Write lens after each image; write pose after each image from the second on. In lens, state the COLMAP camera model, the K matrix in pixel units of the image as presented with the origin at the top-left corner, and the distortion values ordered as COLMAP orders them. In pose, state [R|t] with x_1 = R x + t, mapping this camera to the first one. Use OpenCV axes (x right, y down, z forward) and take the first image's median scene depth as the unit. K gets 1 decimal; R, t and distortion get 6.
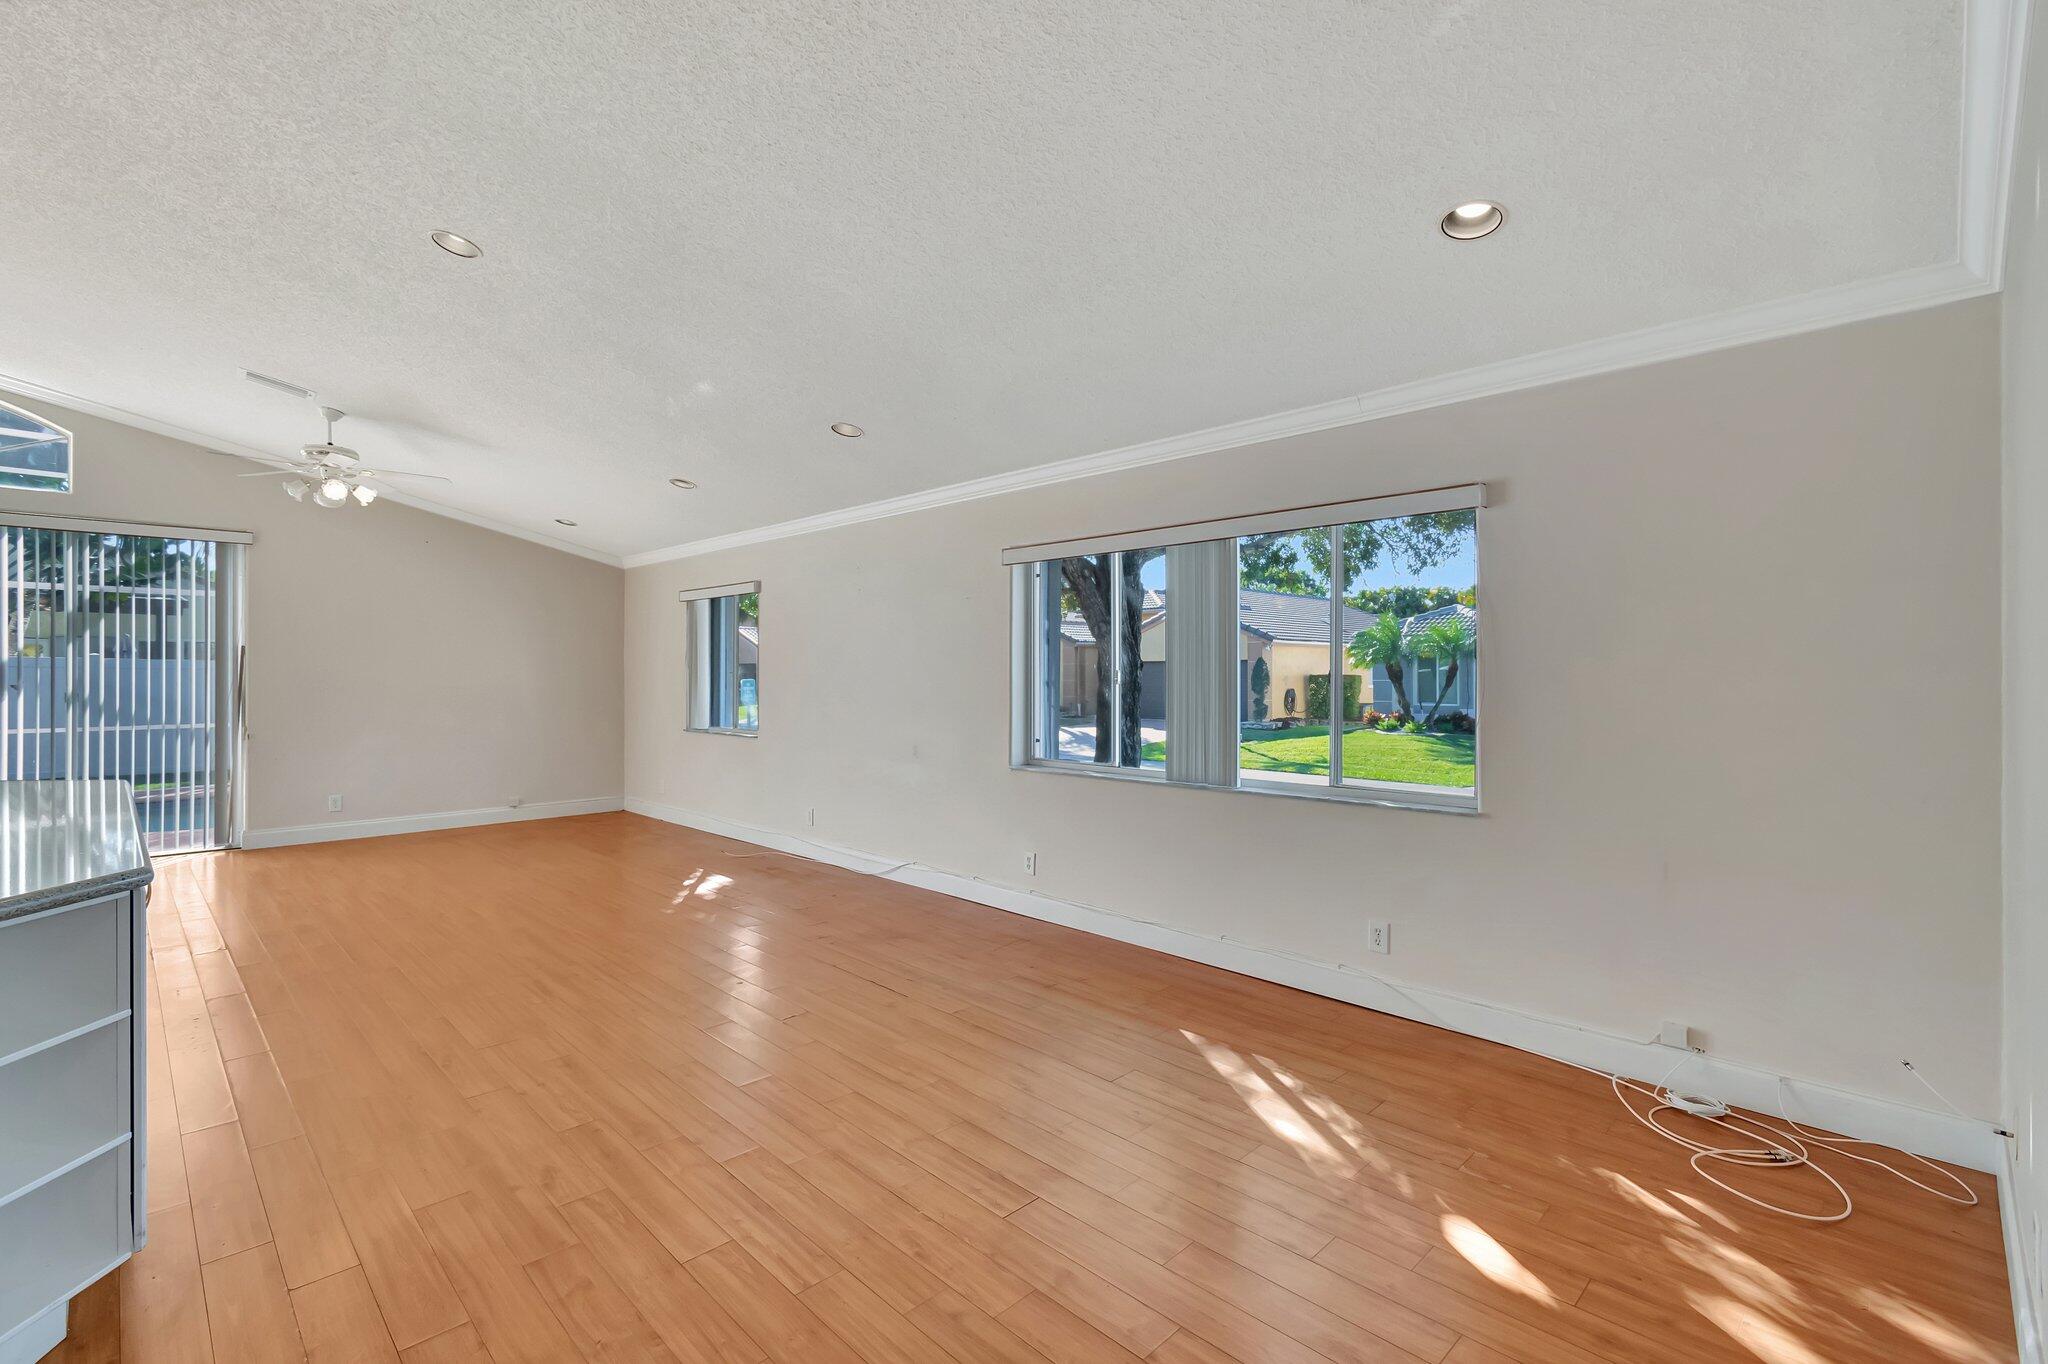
lens RADIAL K [[916.2, 0, 1026.4], [0, 916.2, 675.6], [0, 0, 1]] dist [-0.001818, -0.002351]
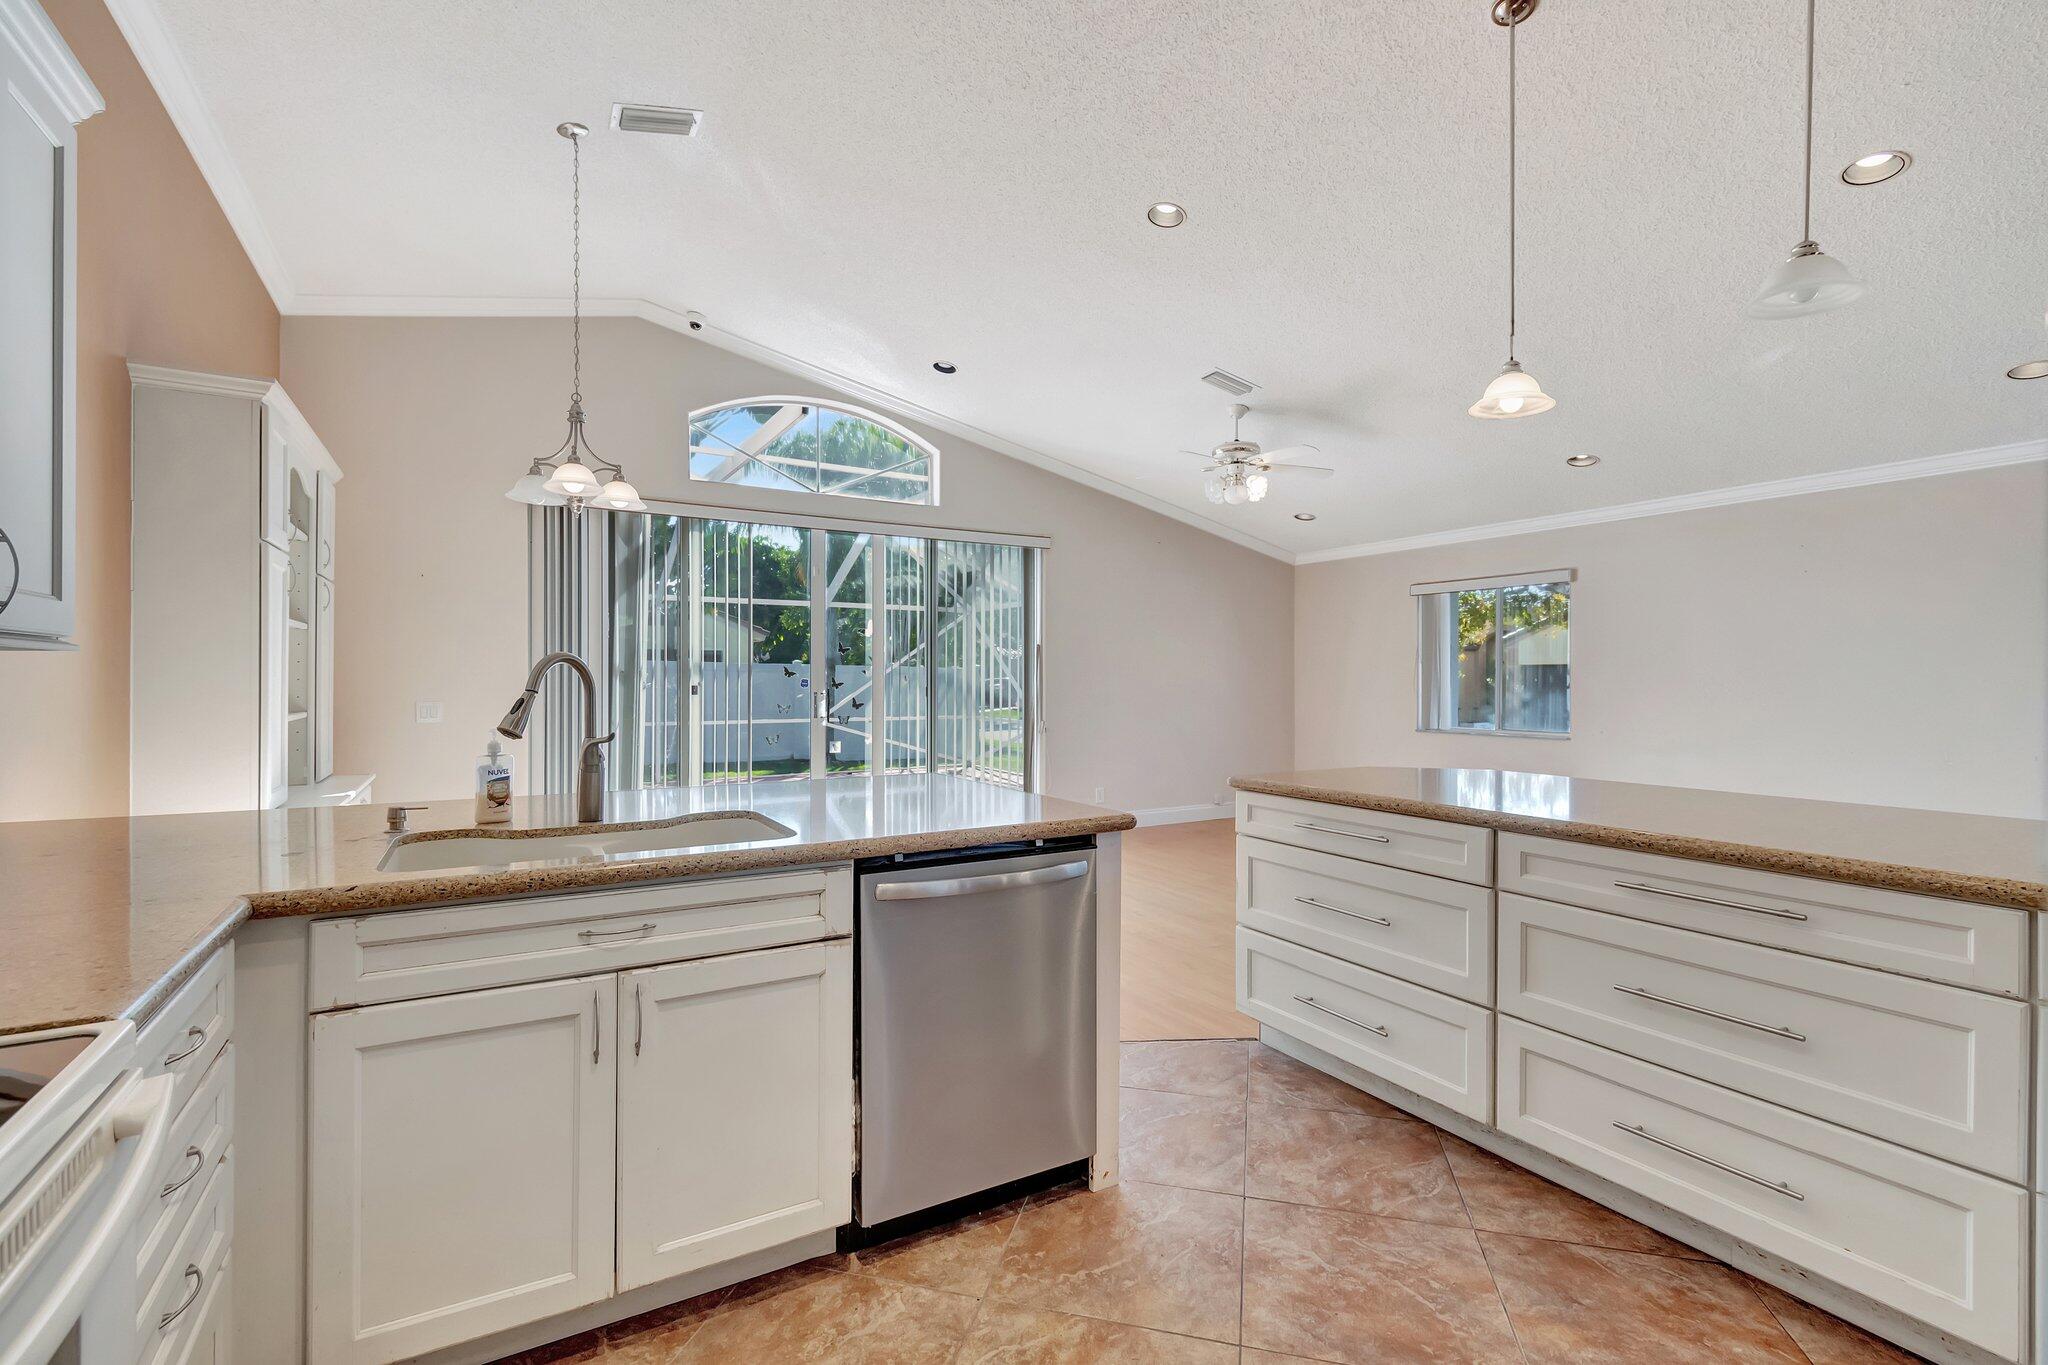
lens RADIAL K [[916.2, 0, 1009.9], [0, 916.2, 692.6], [0, 0, 1]] dist [-0.001818, -0.002351]
pose [[0.960882, 0.003417, -0.276938, -0.580214], [-0.000449, 0.999942, 0.010780, 0.011011], [0.276959, -0.010234, 0.960827, -0.036452]]
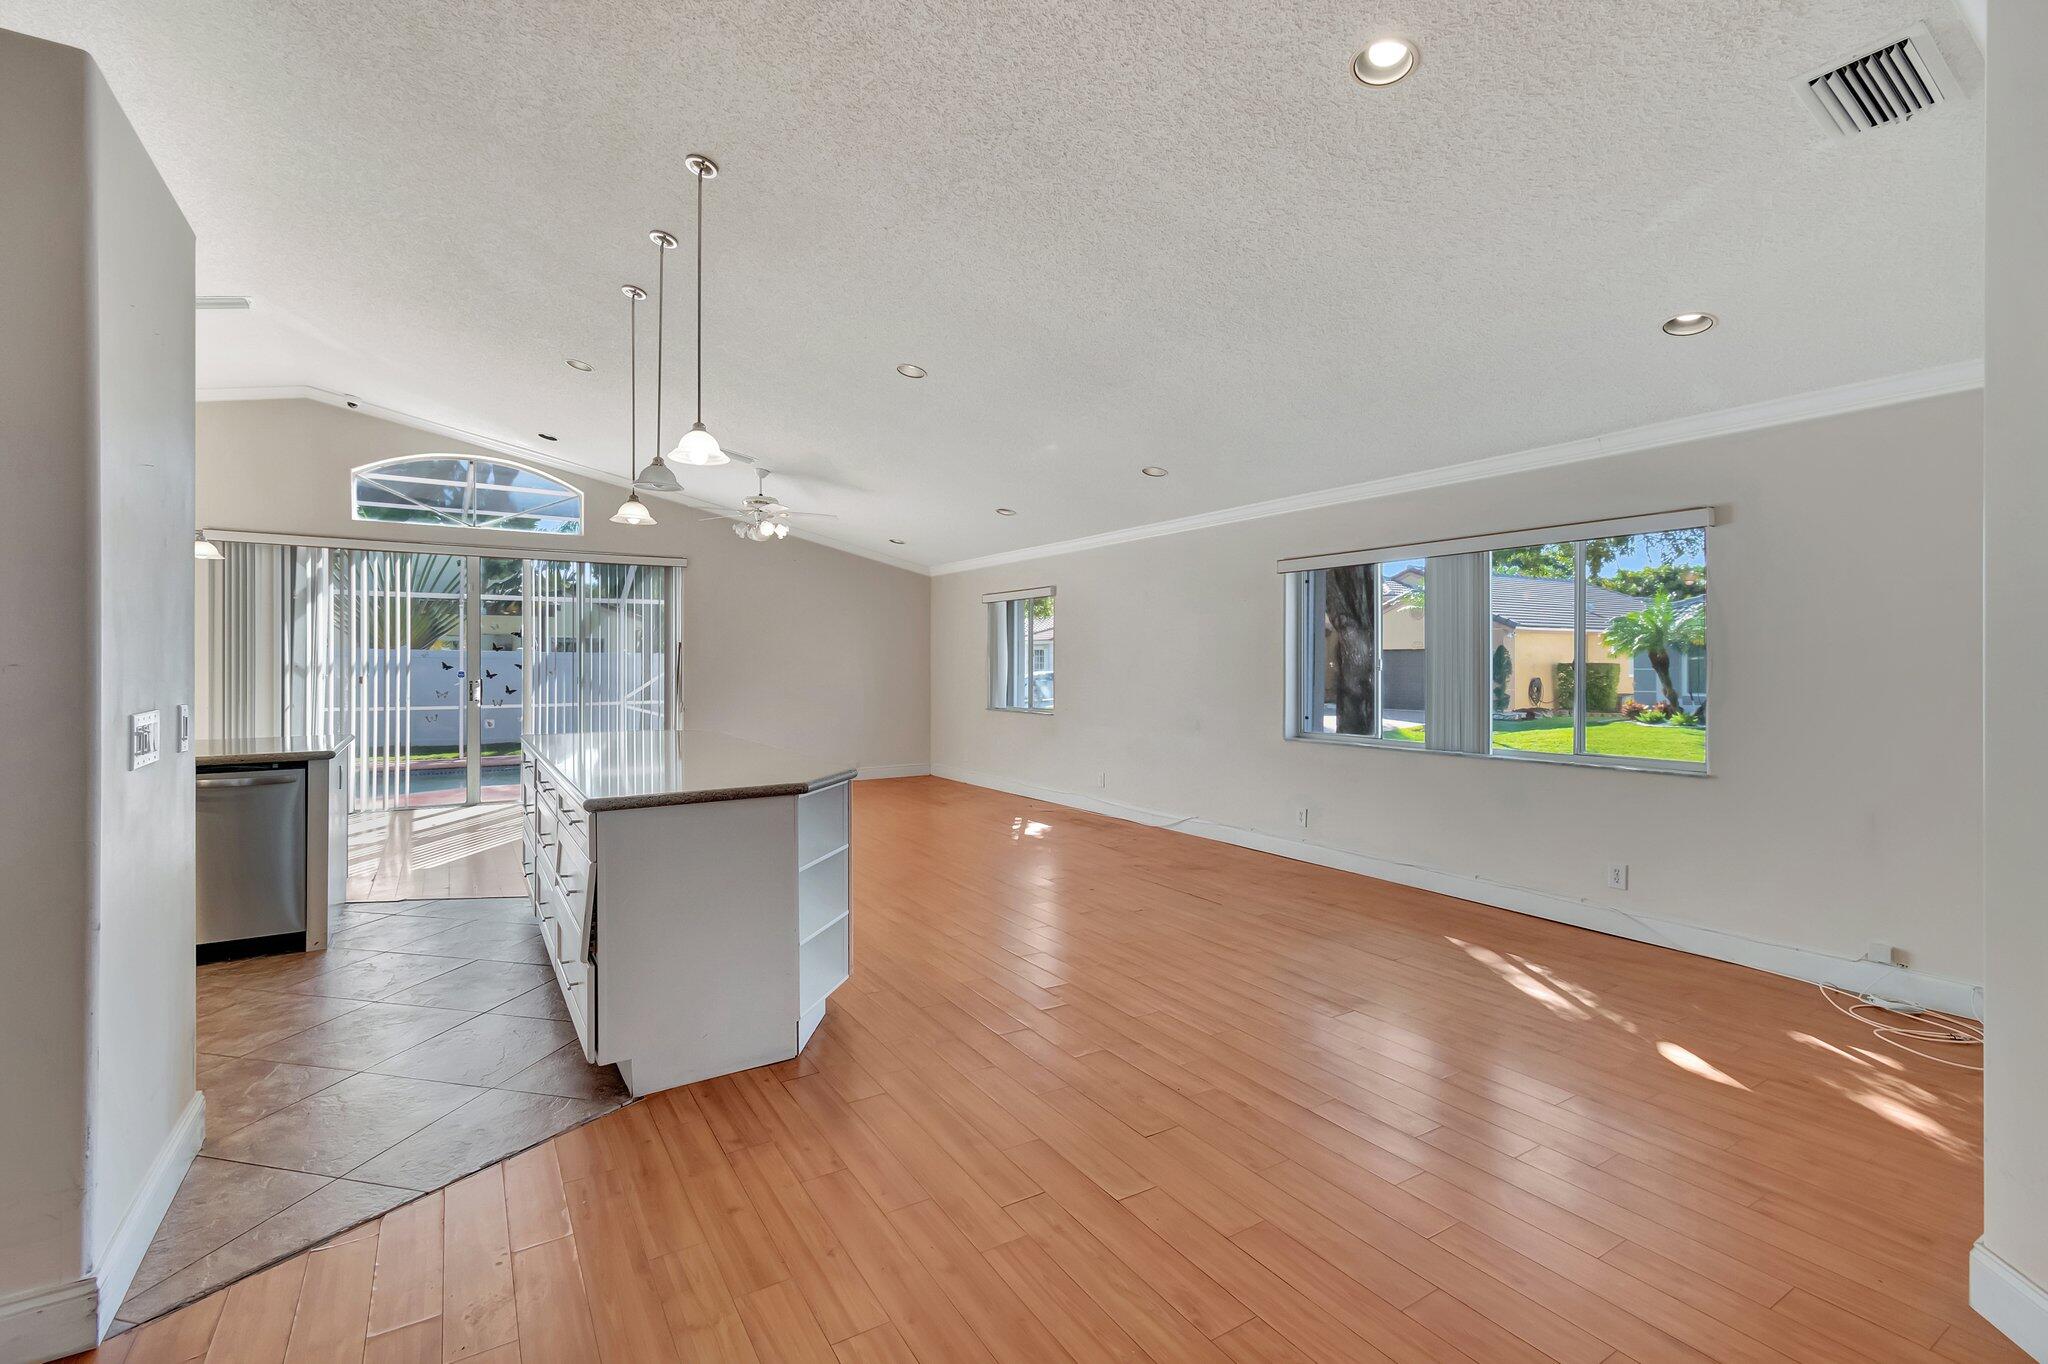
lens RADIAL K [[916.2, 0, 1014.9], [0, 916.2, 663.6], [0, 0, 1]] dist [-0.001818, -0.002351]
pose [[0.972132, -0.000827, -0.234432, -0.057667], [0.000578, 0.999999, -0.001129, 0.000566], [0.234433, 0.000962, 0.972132, -0.194841]]
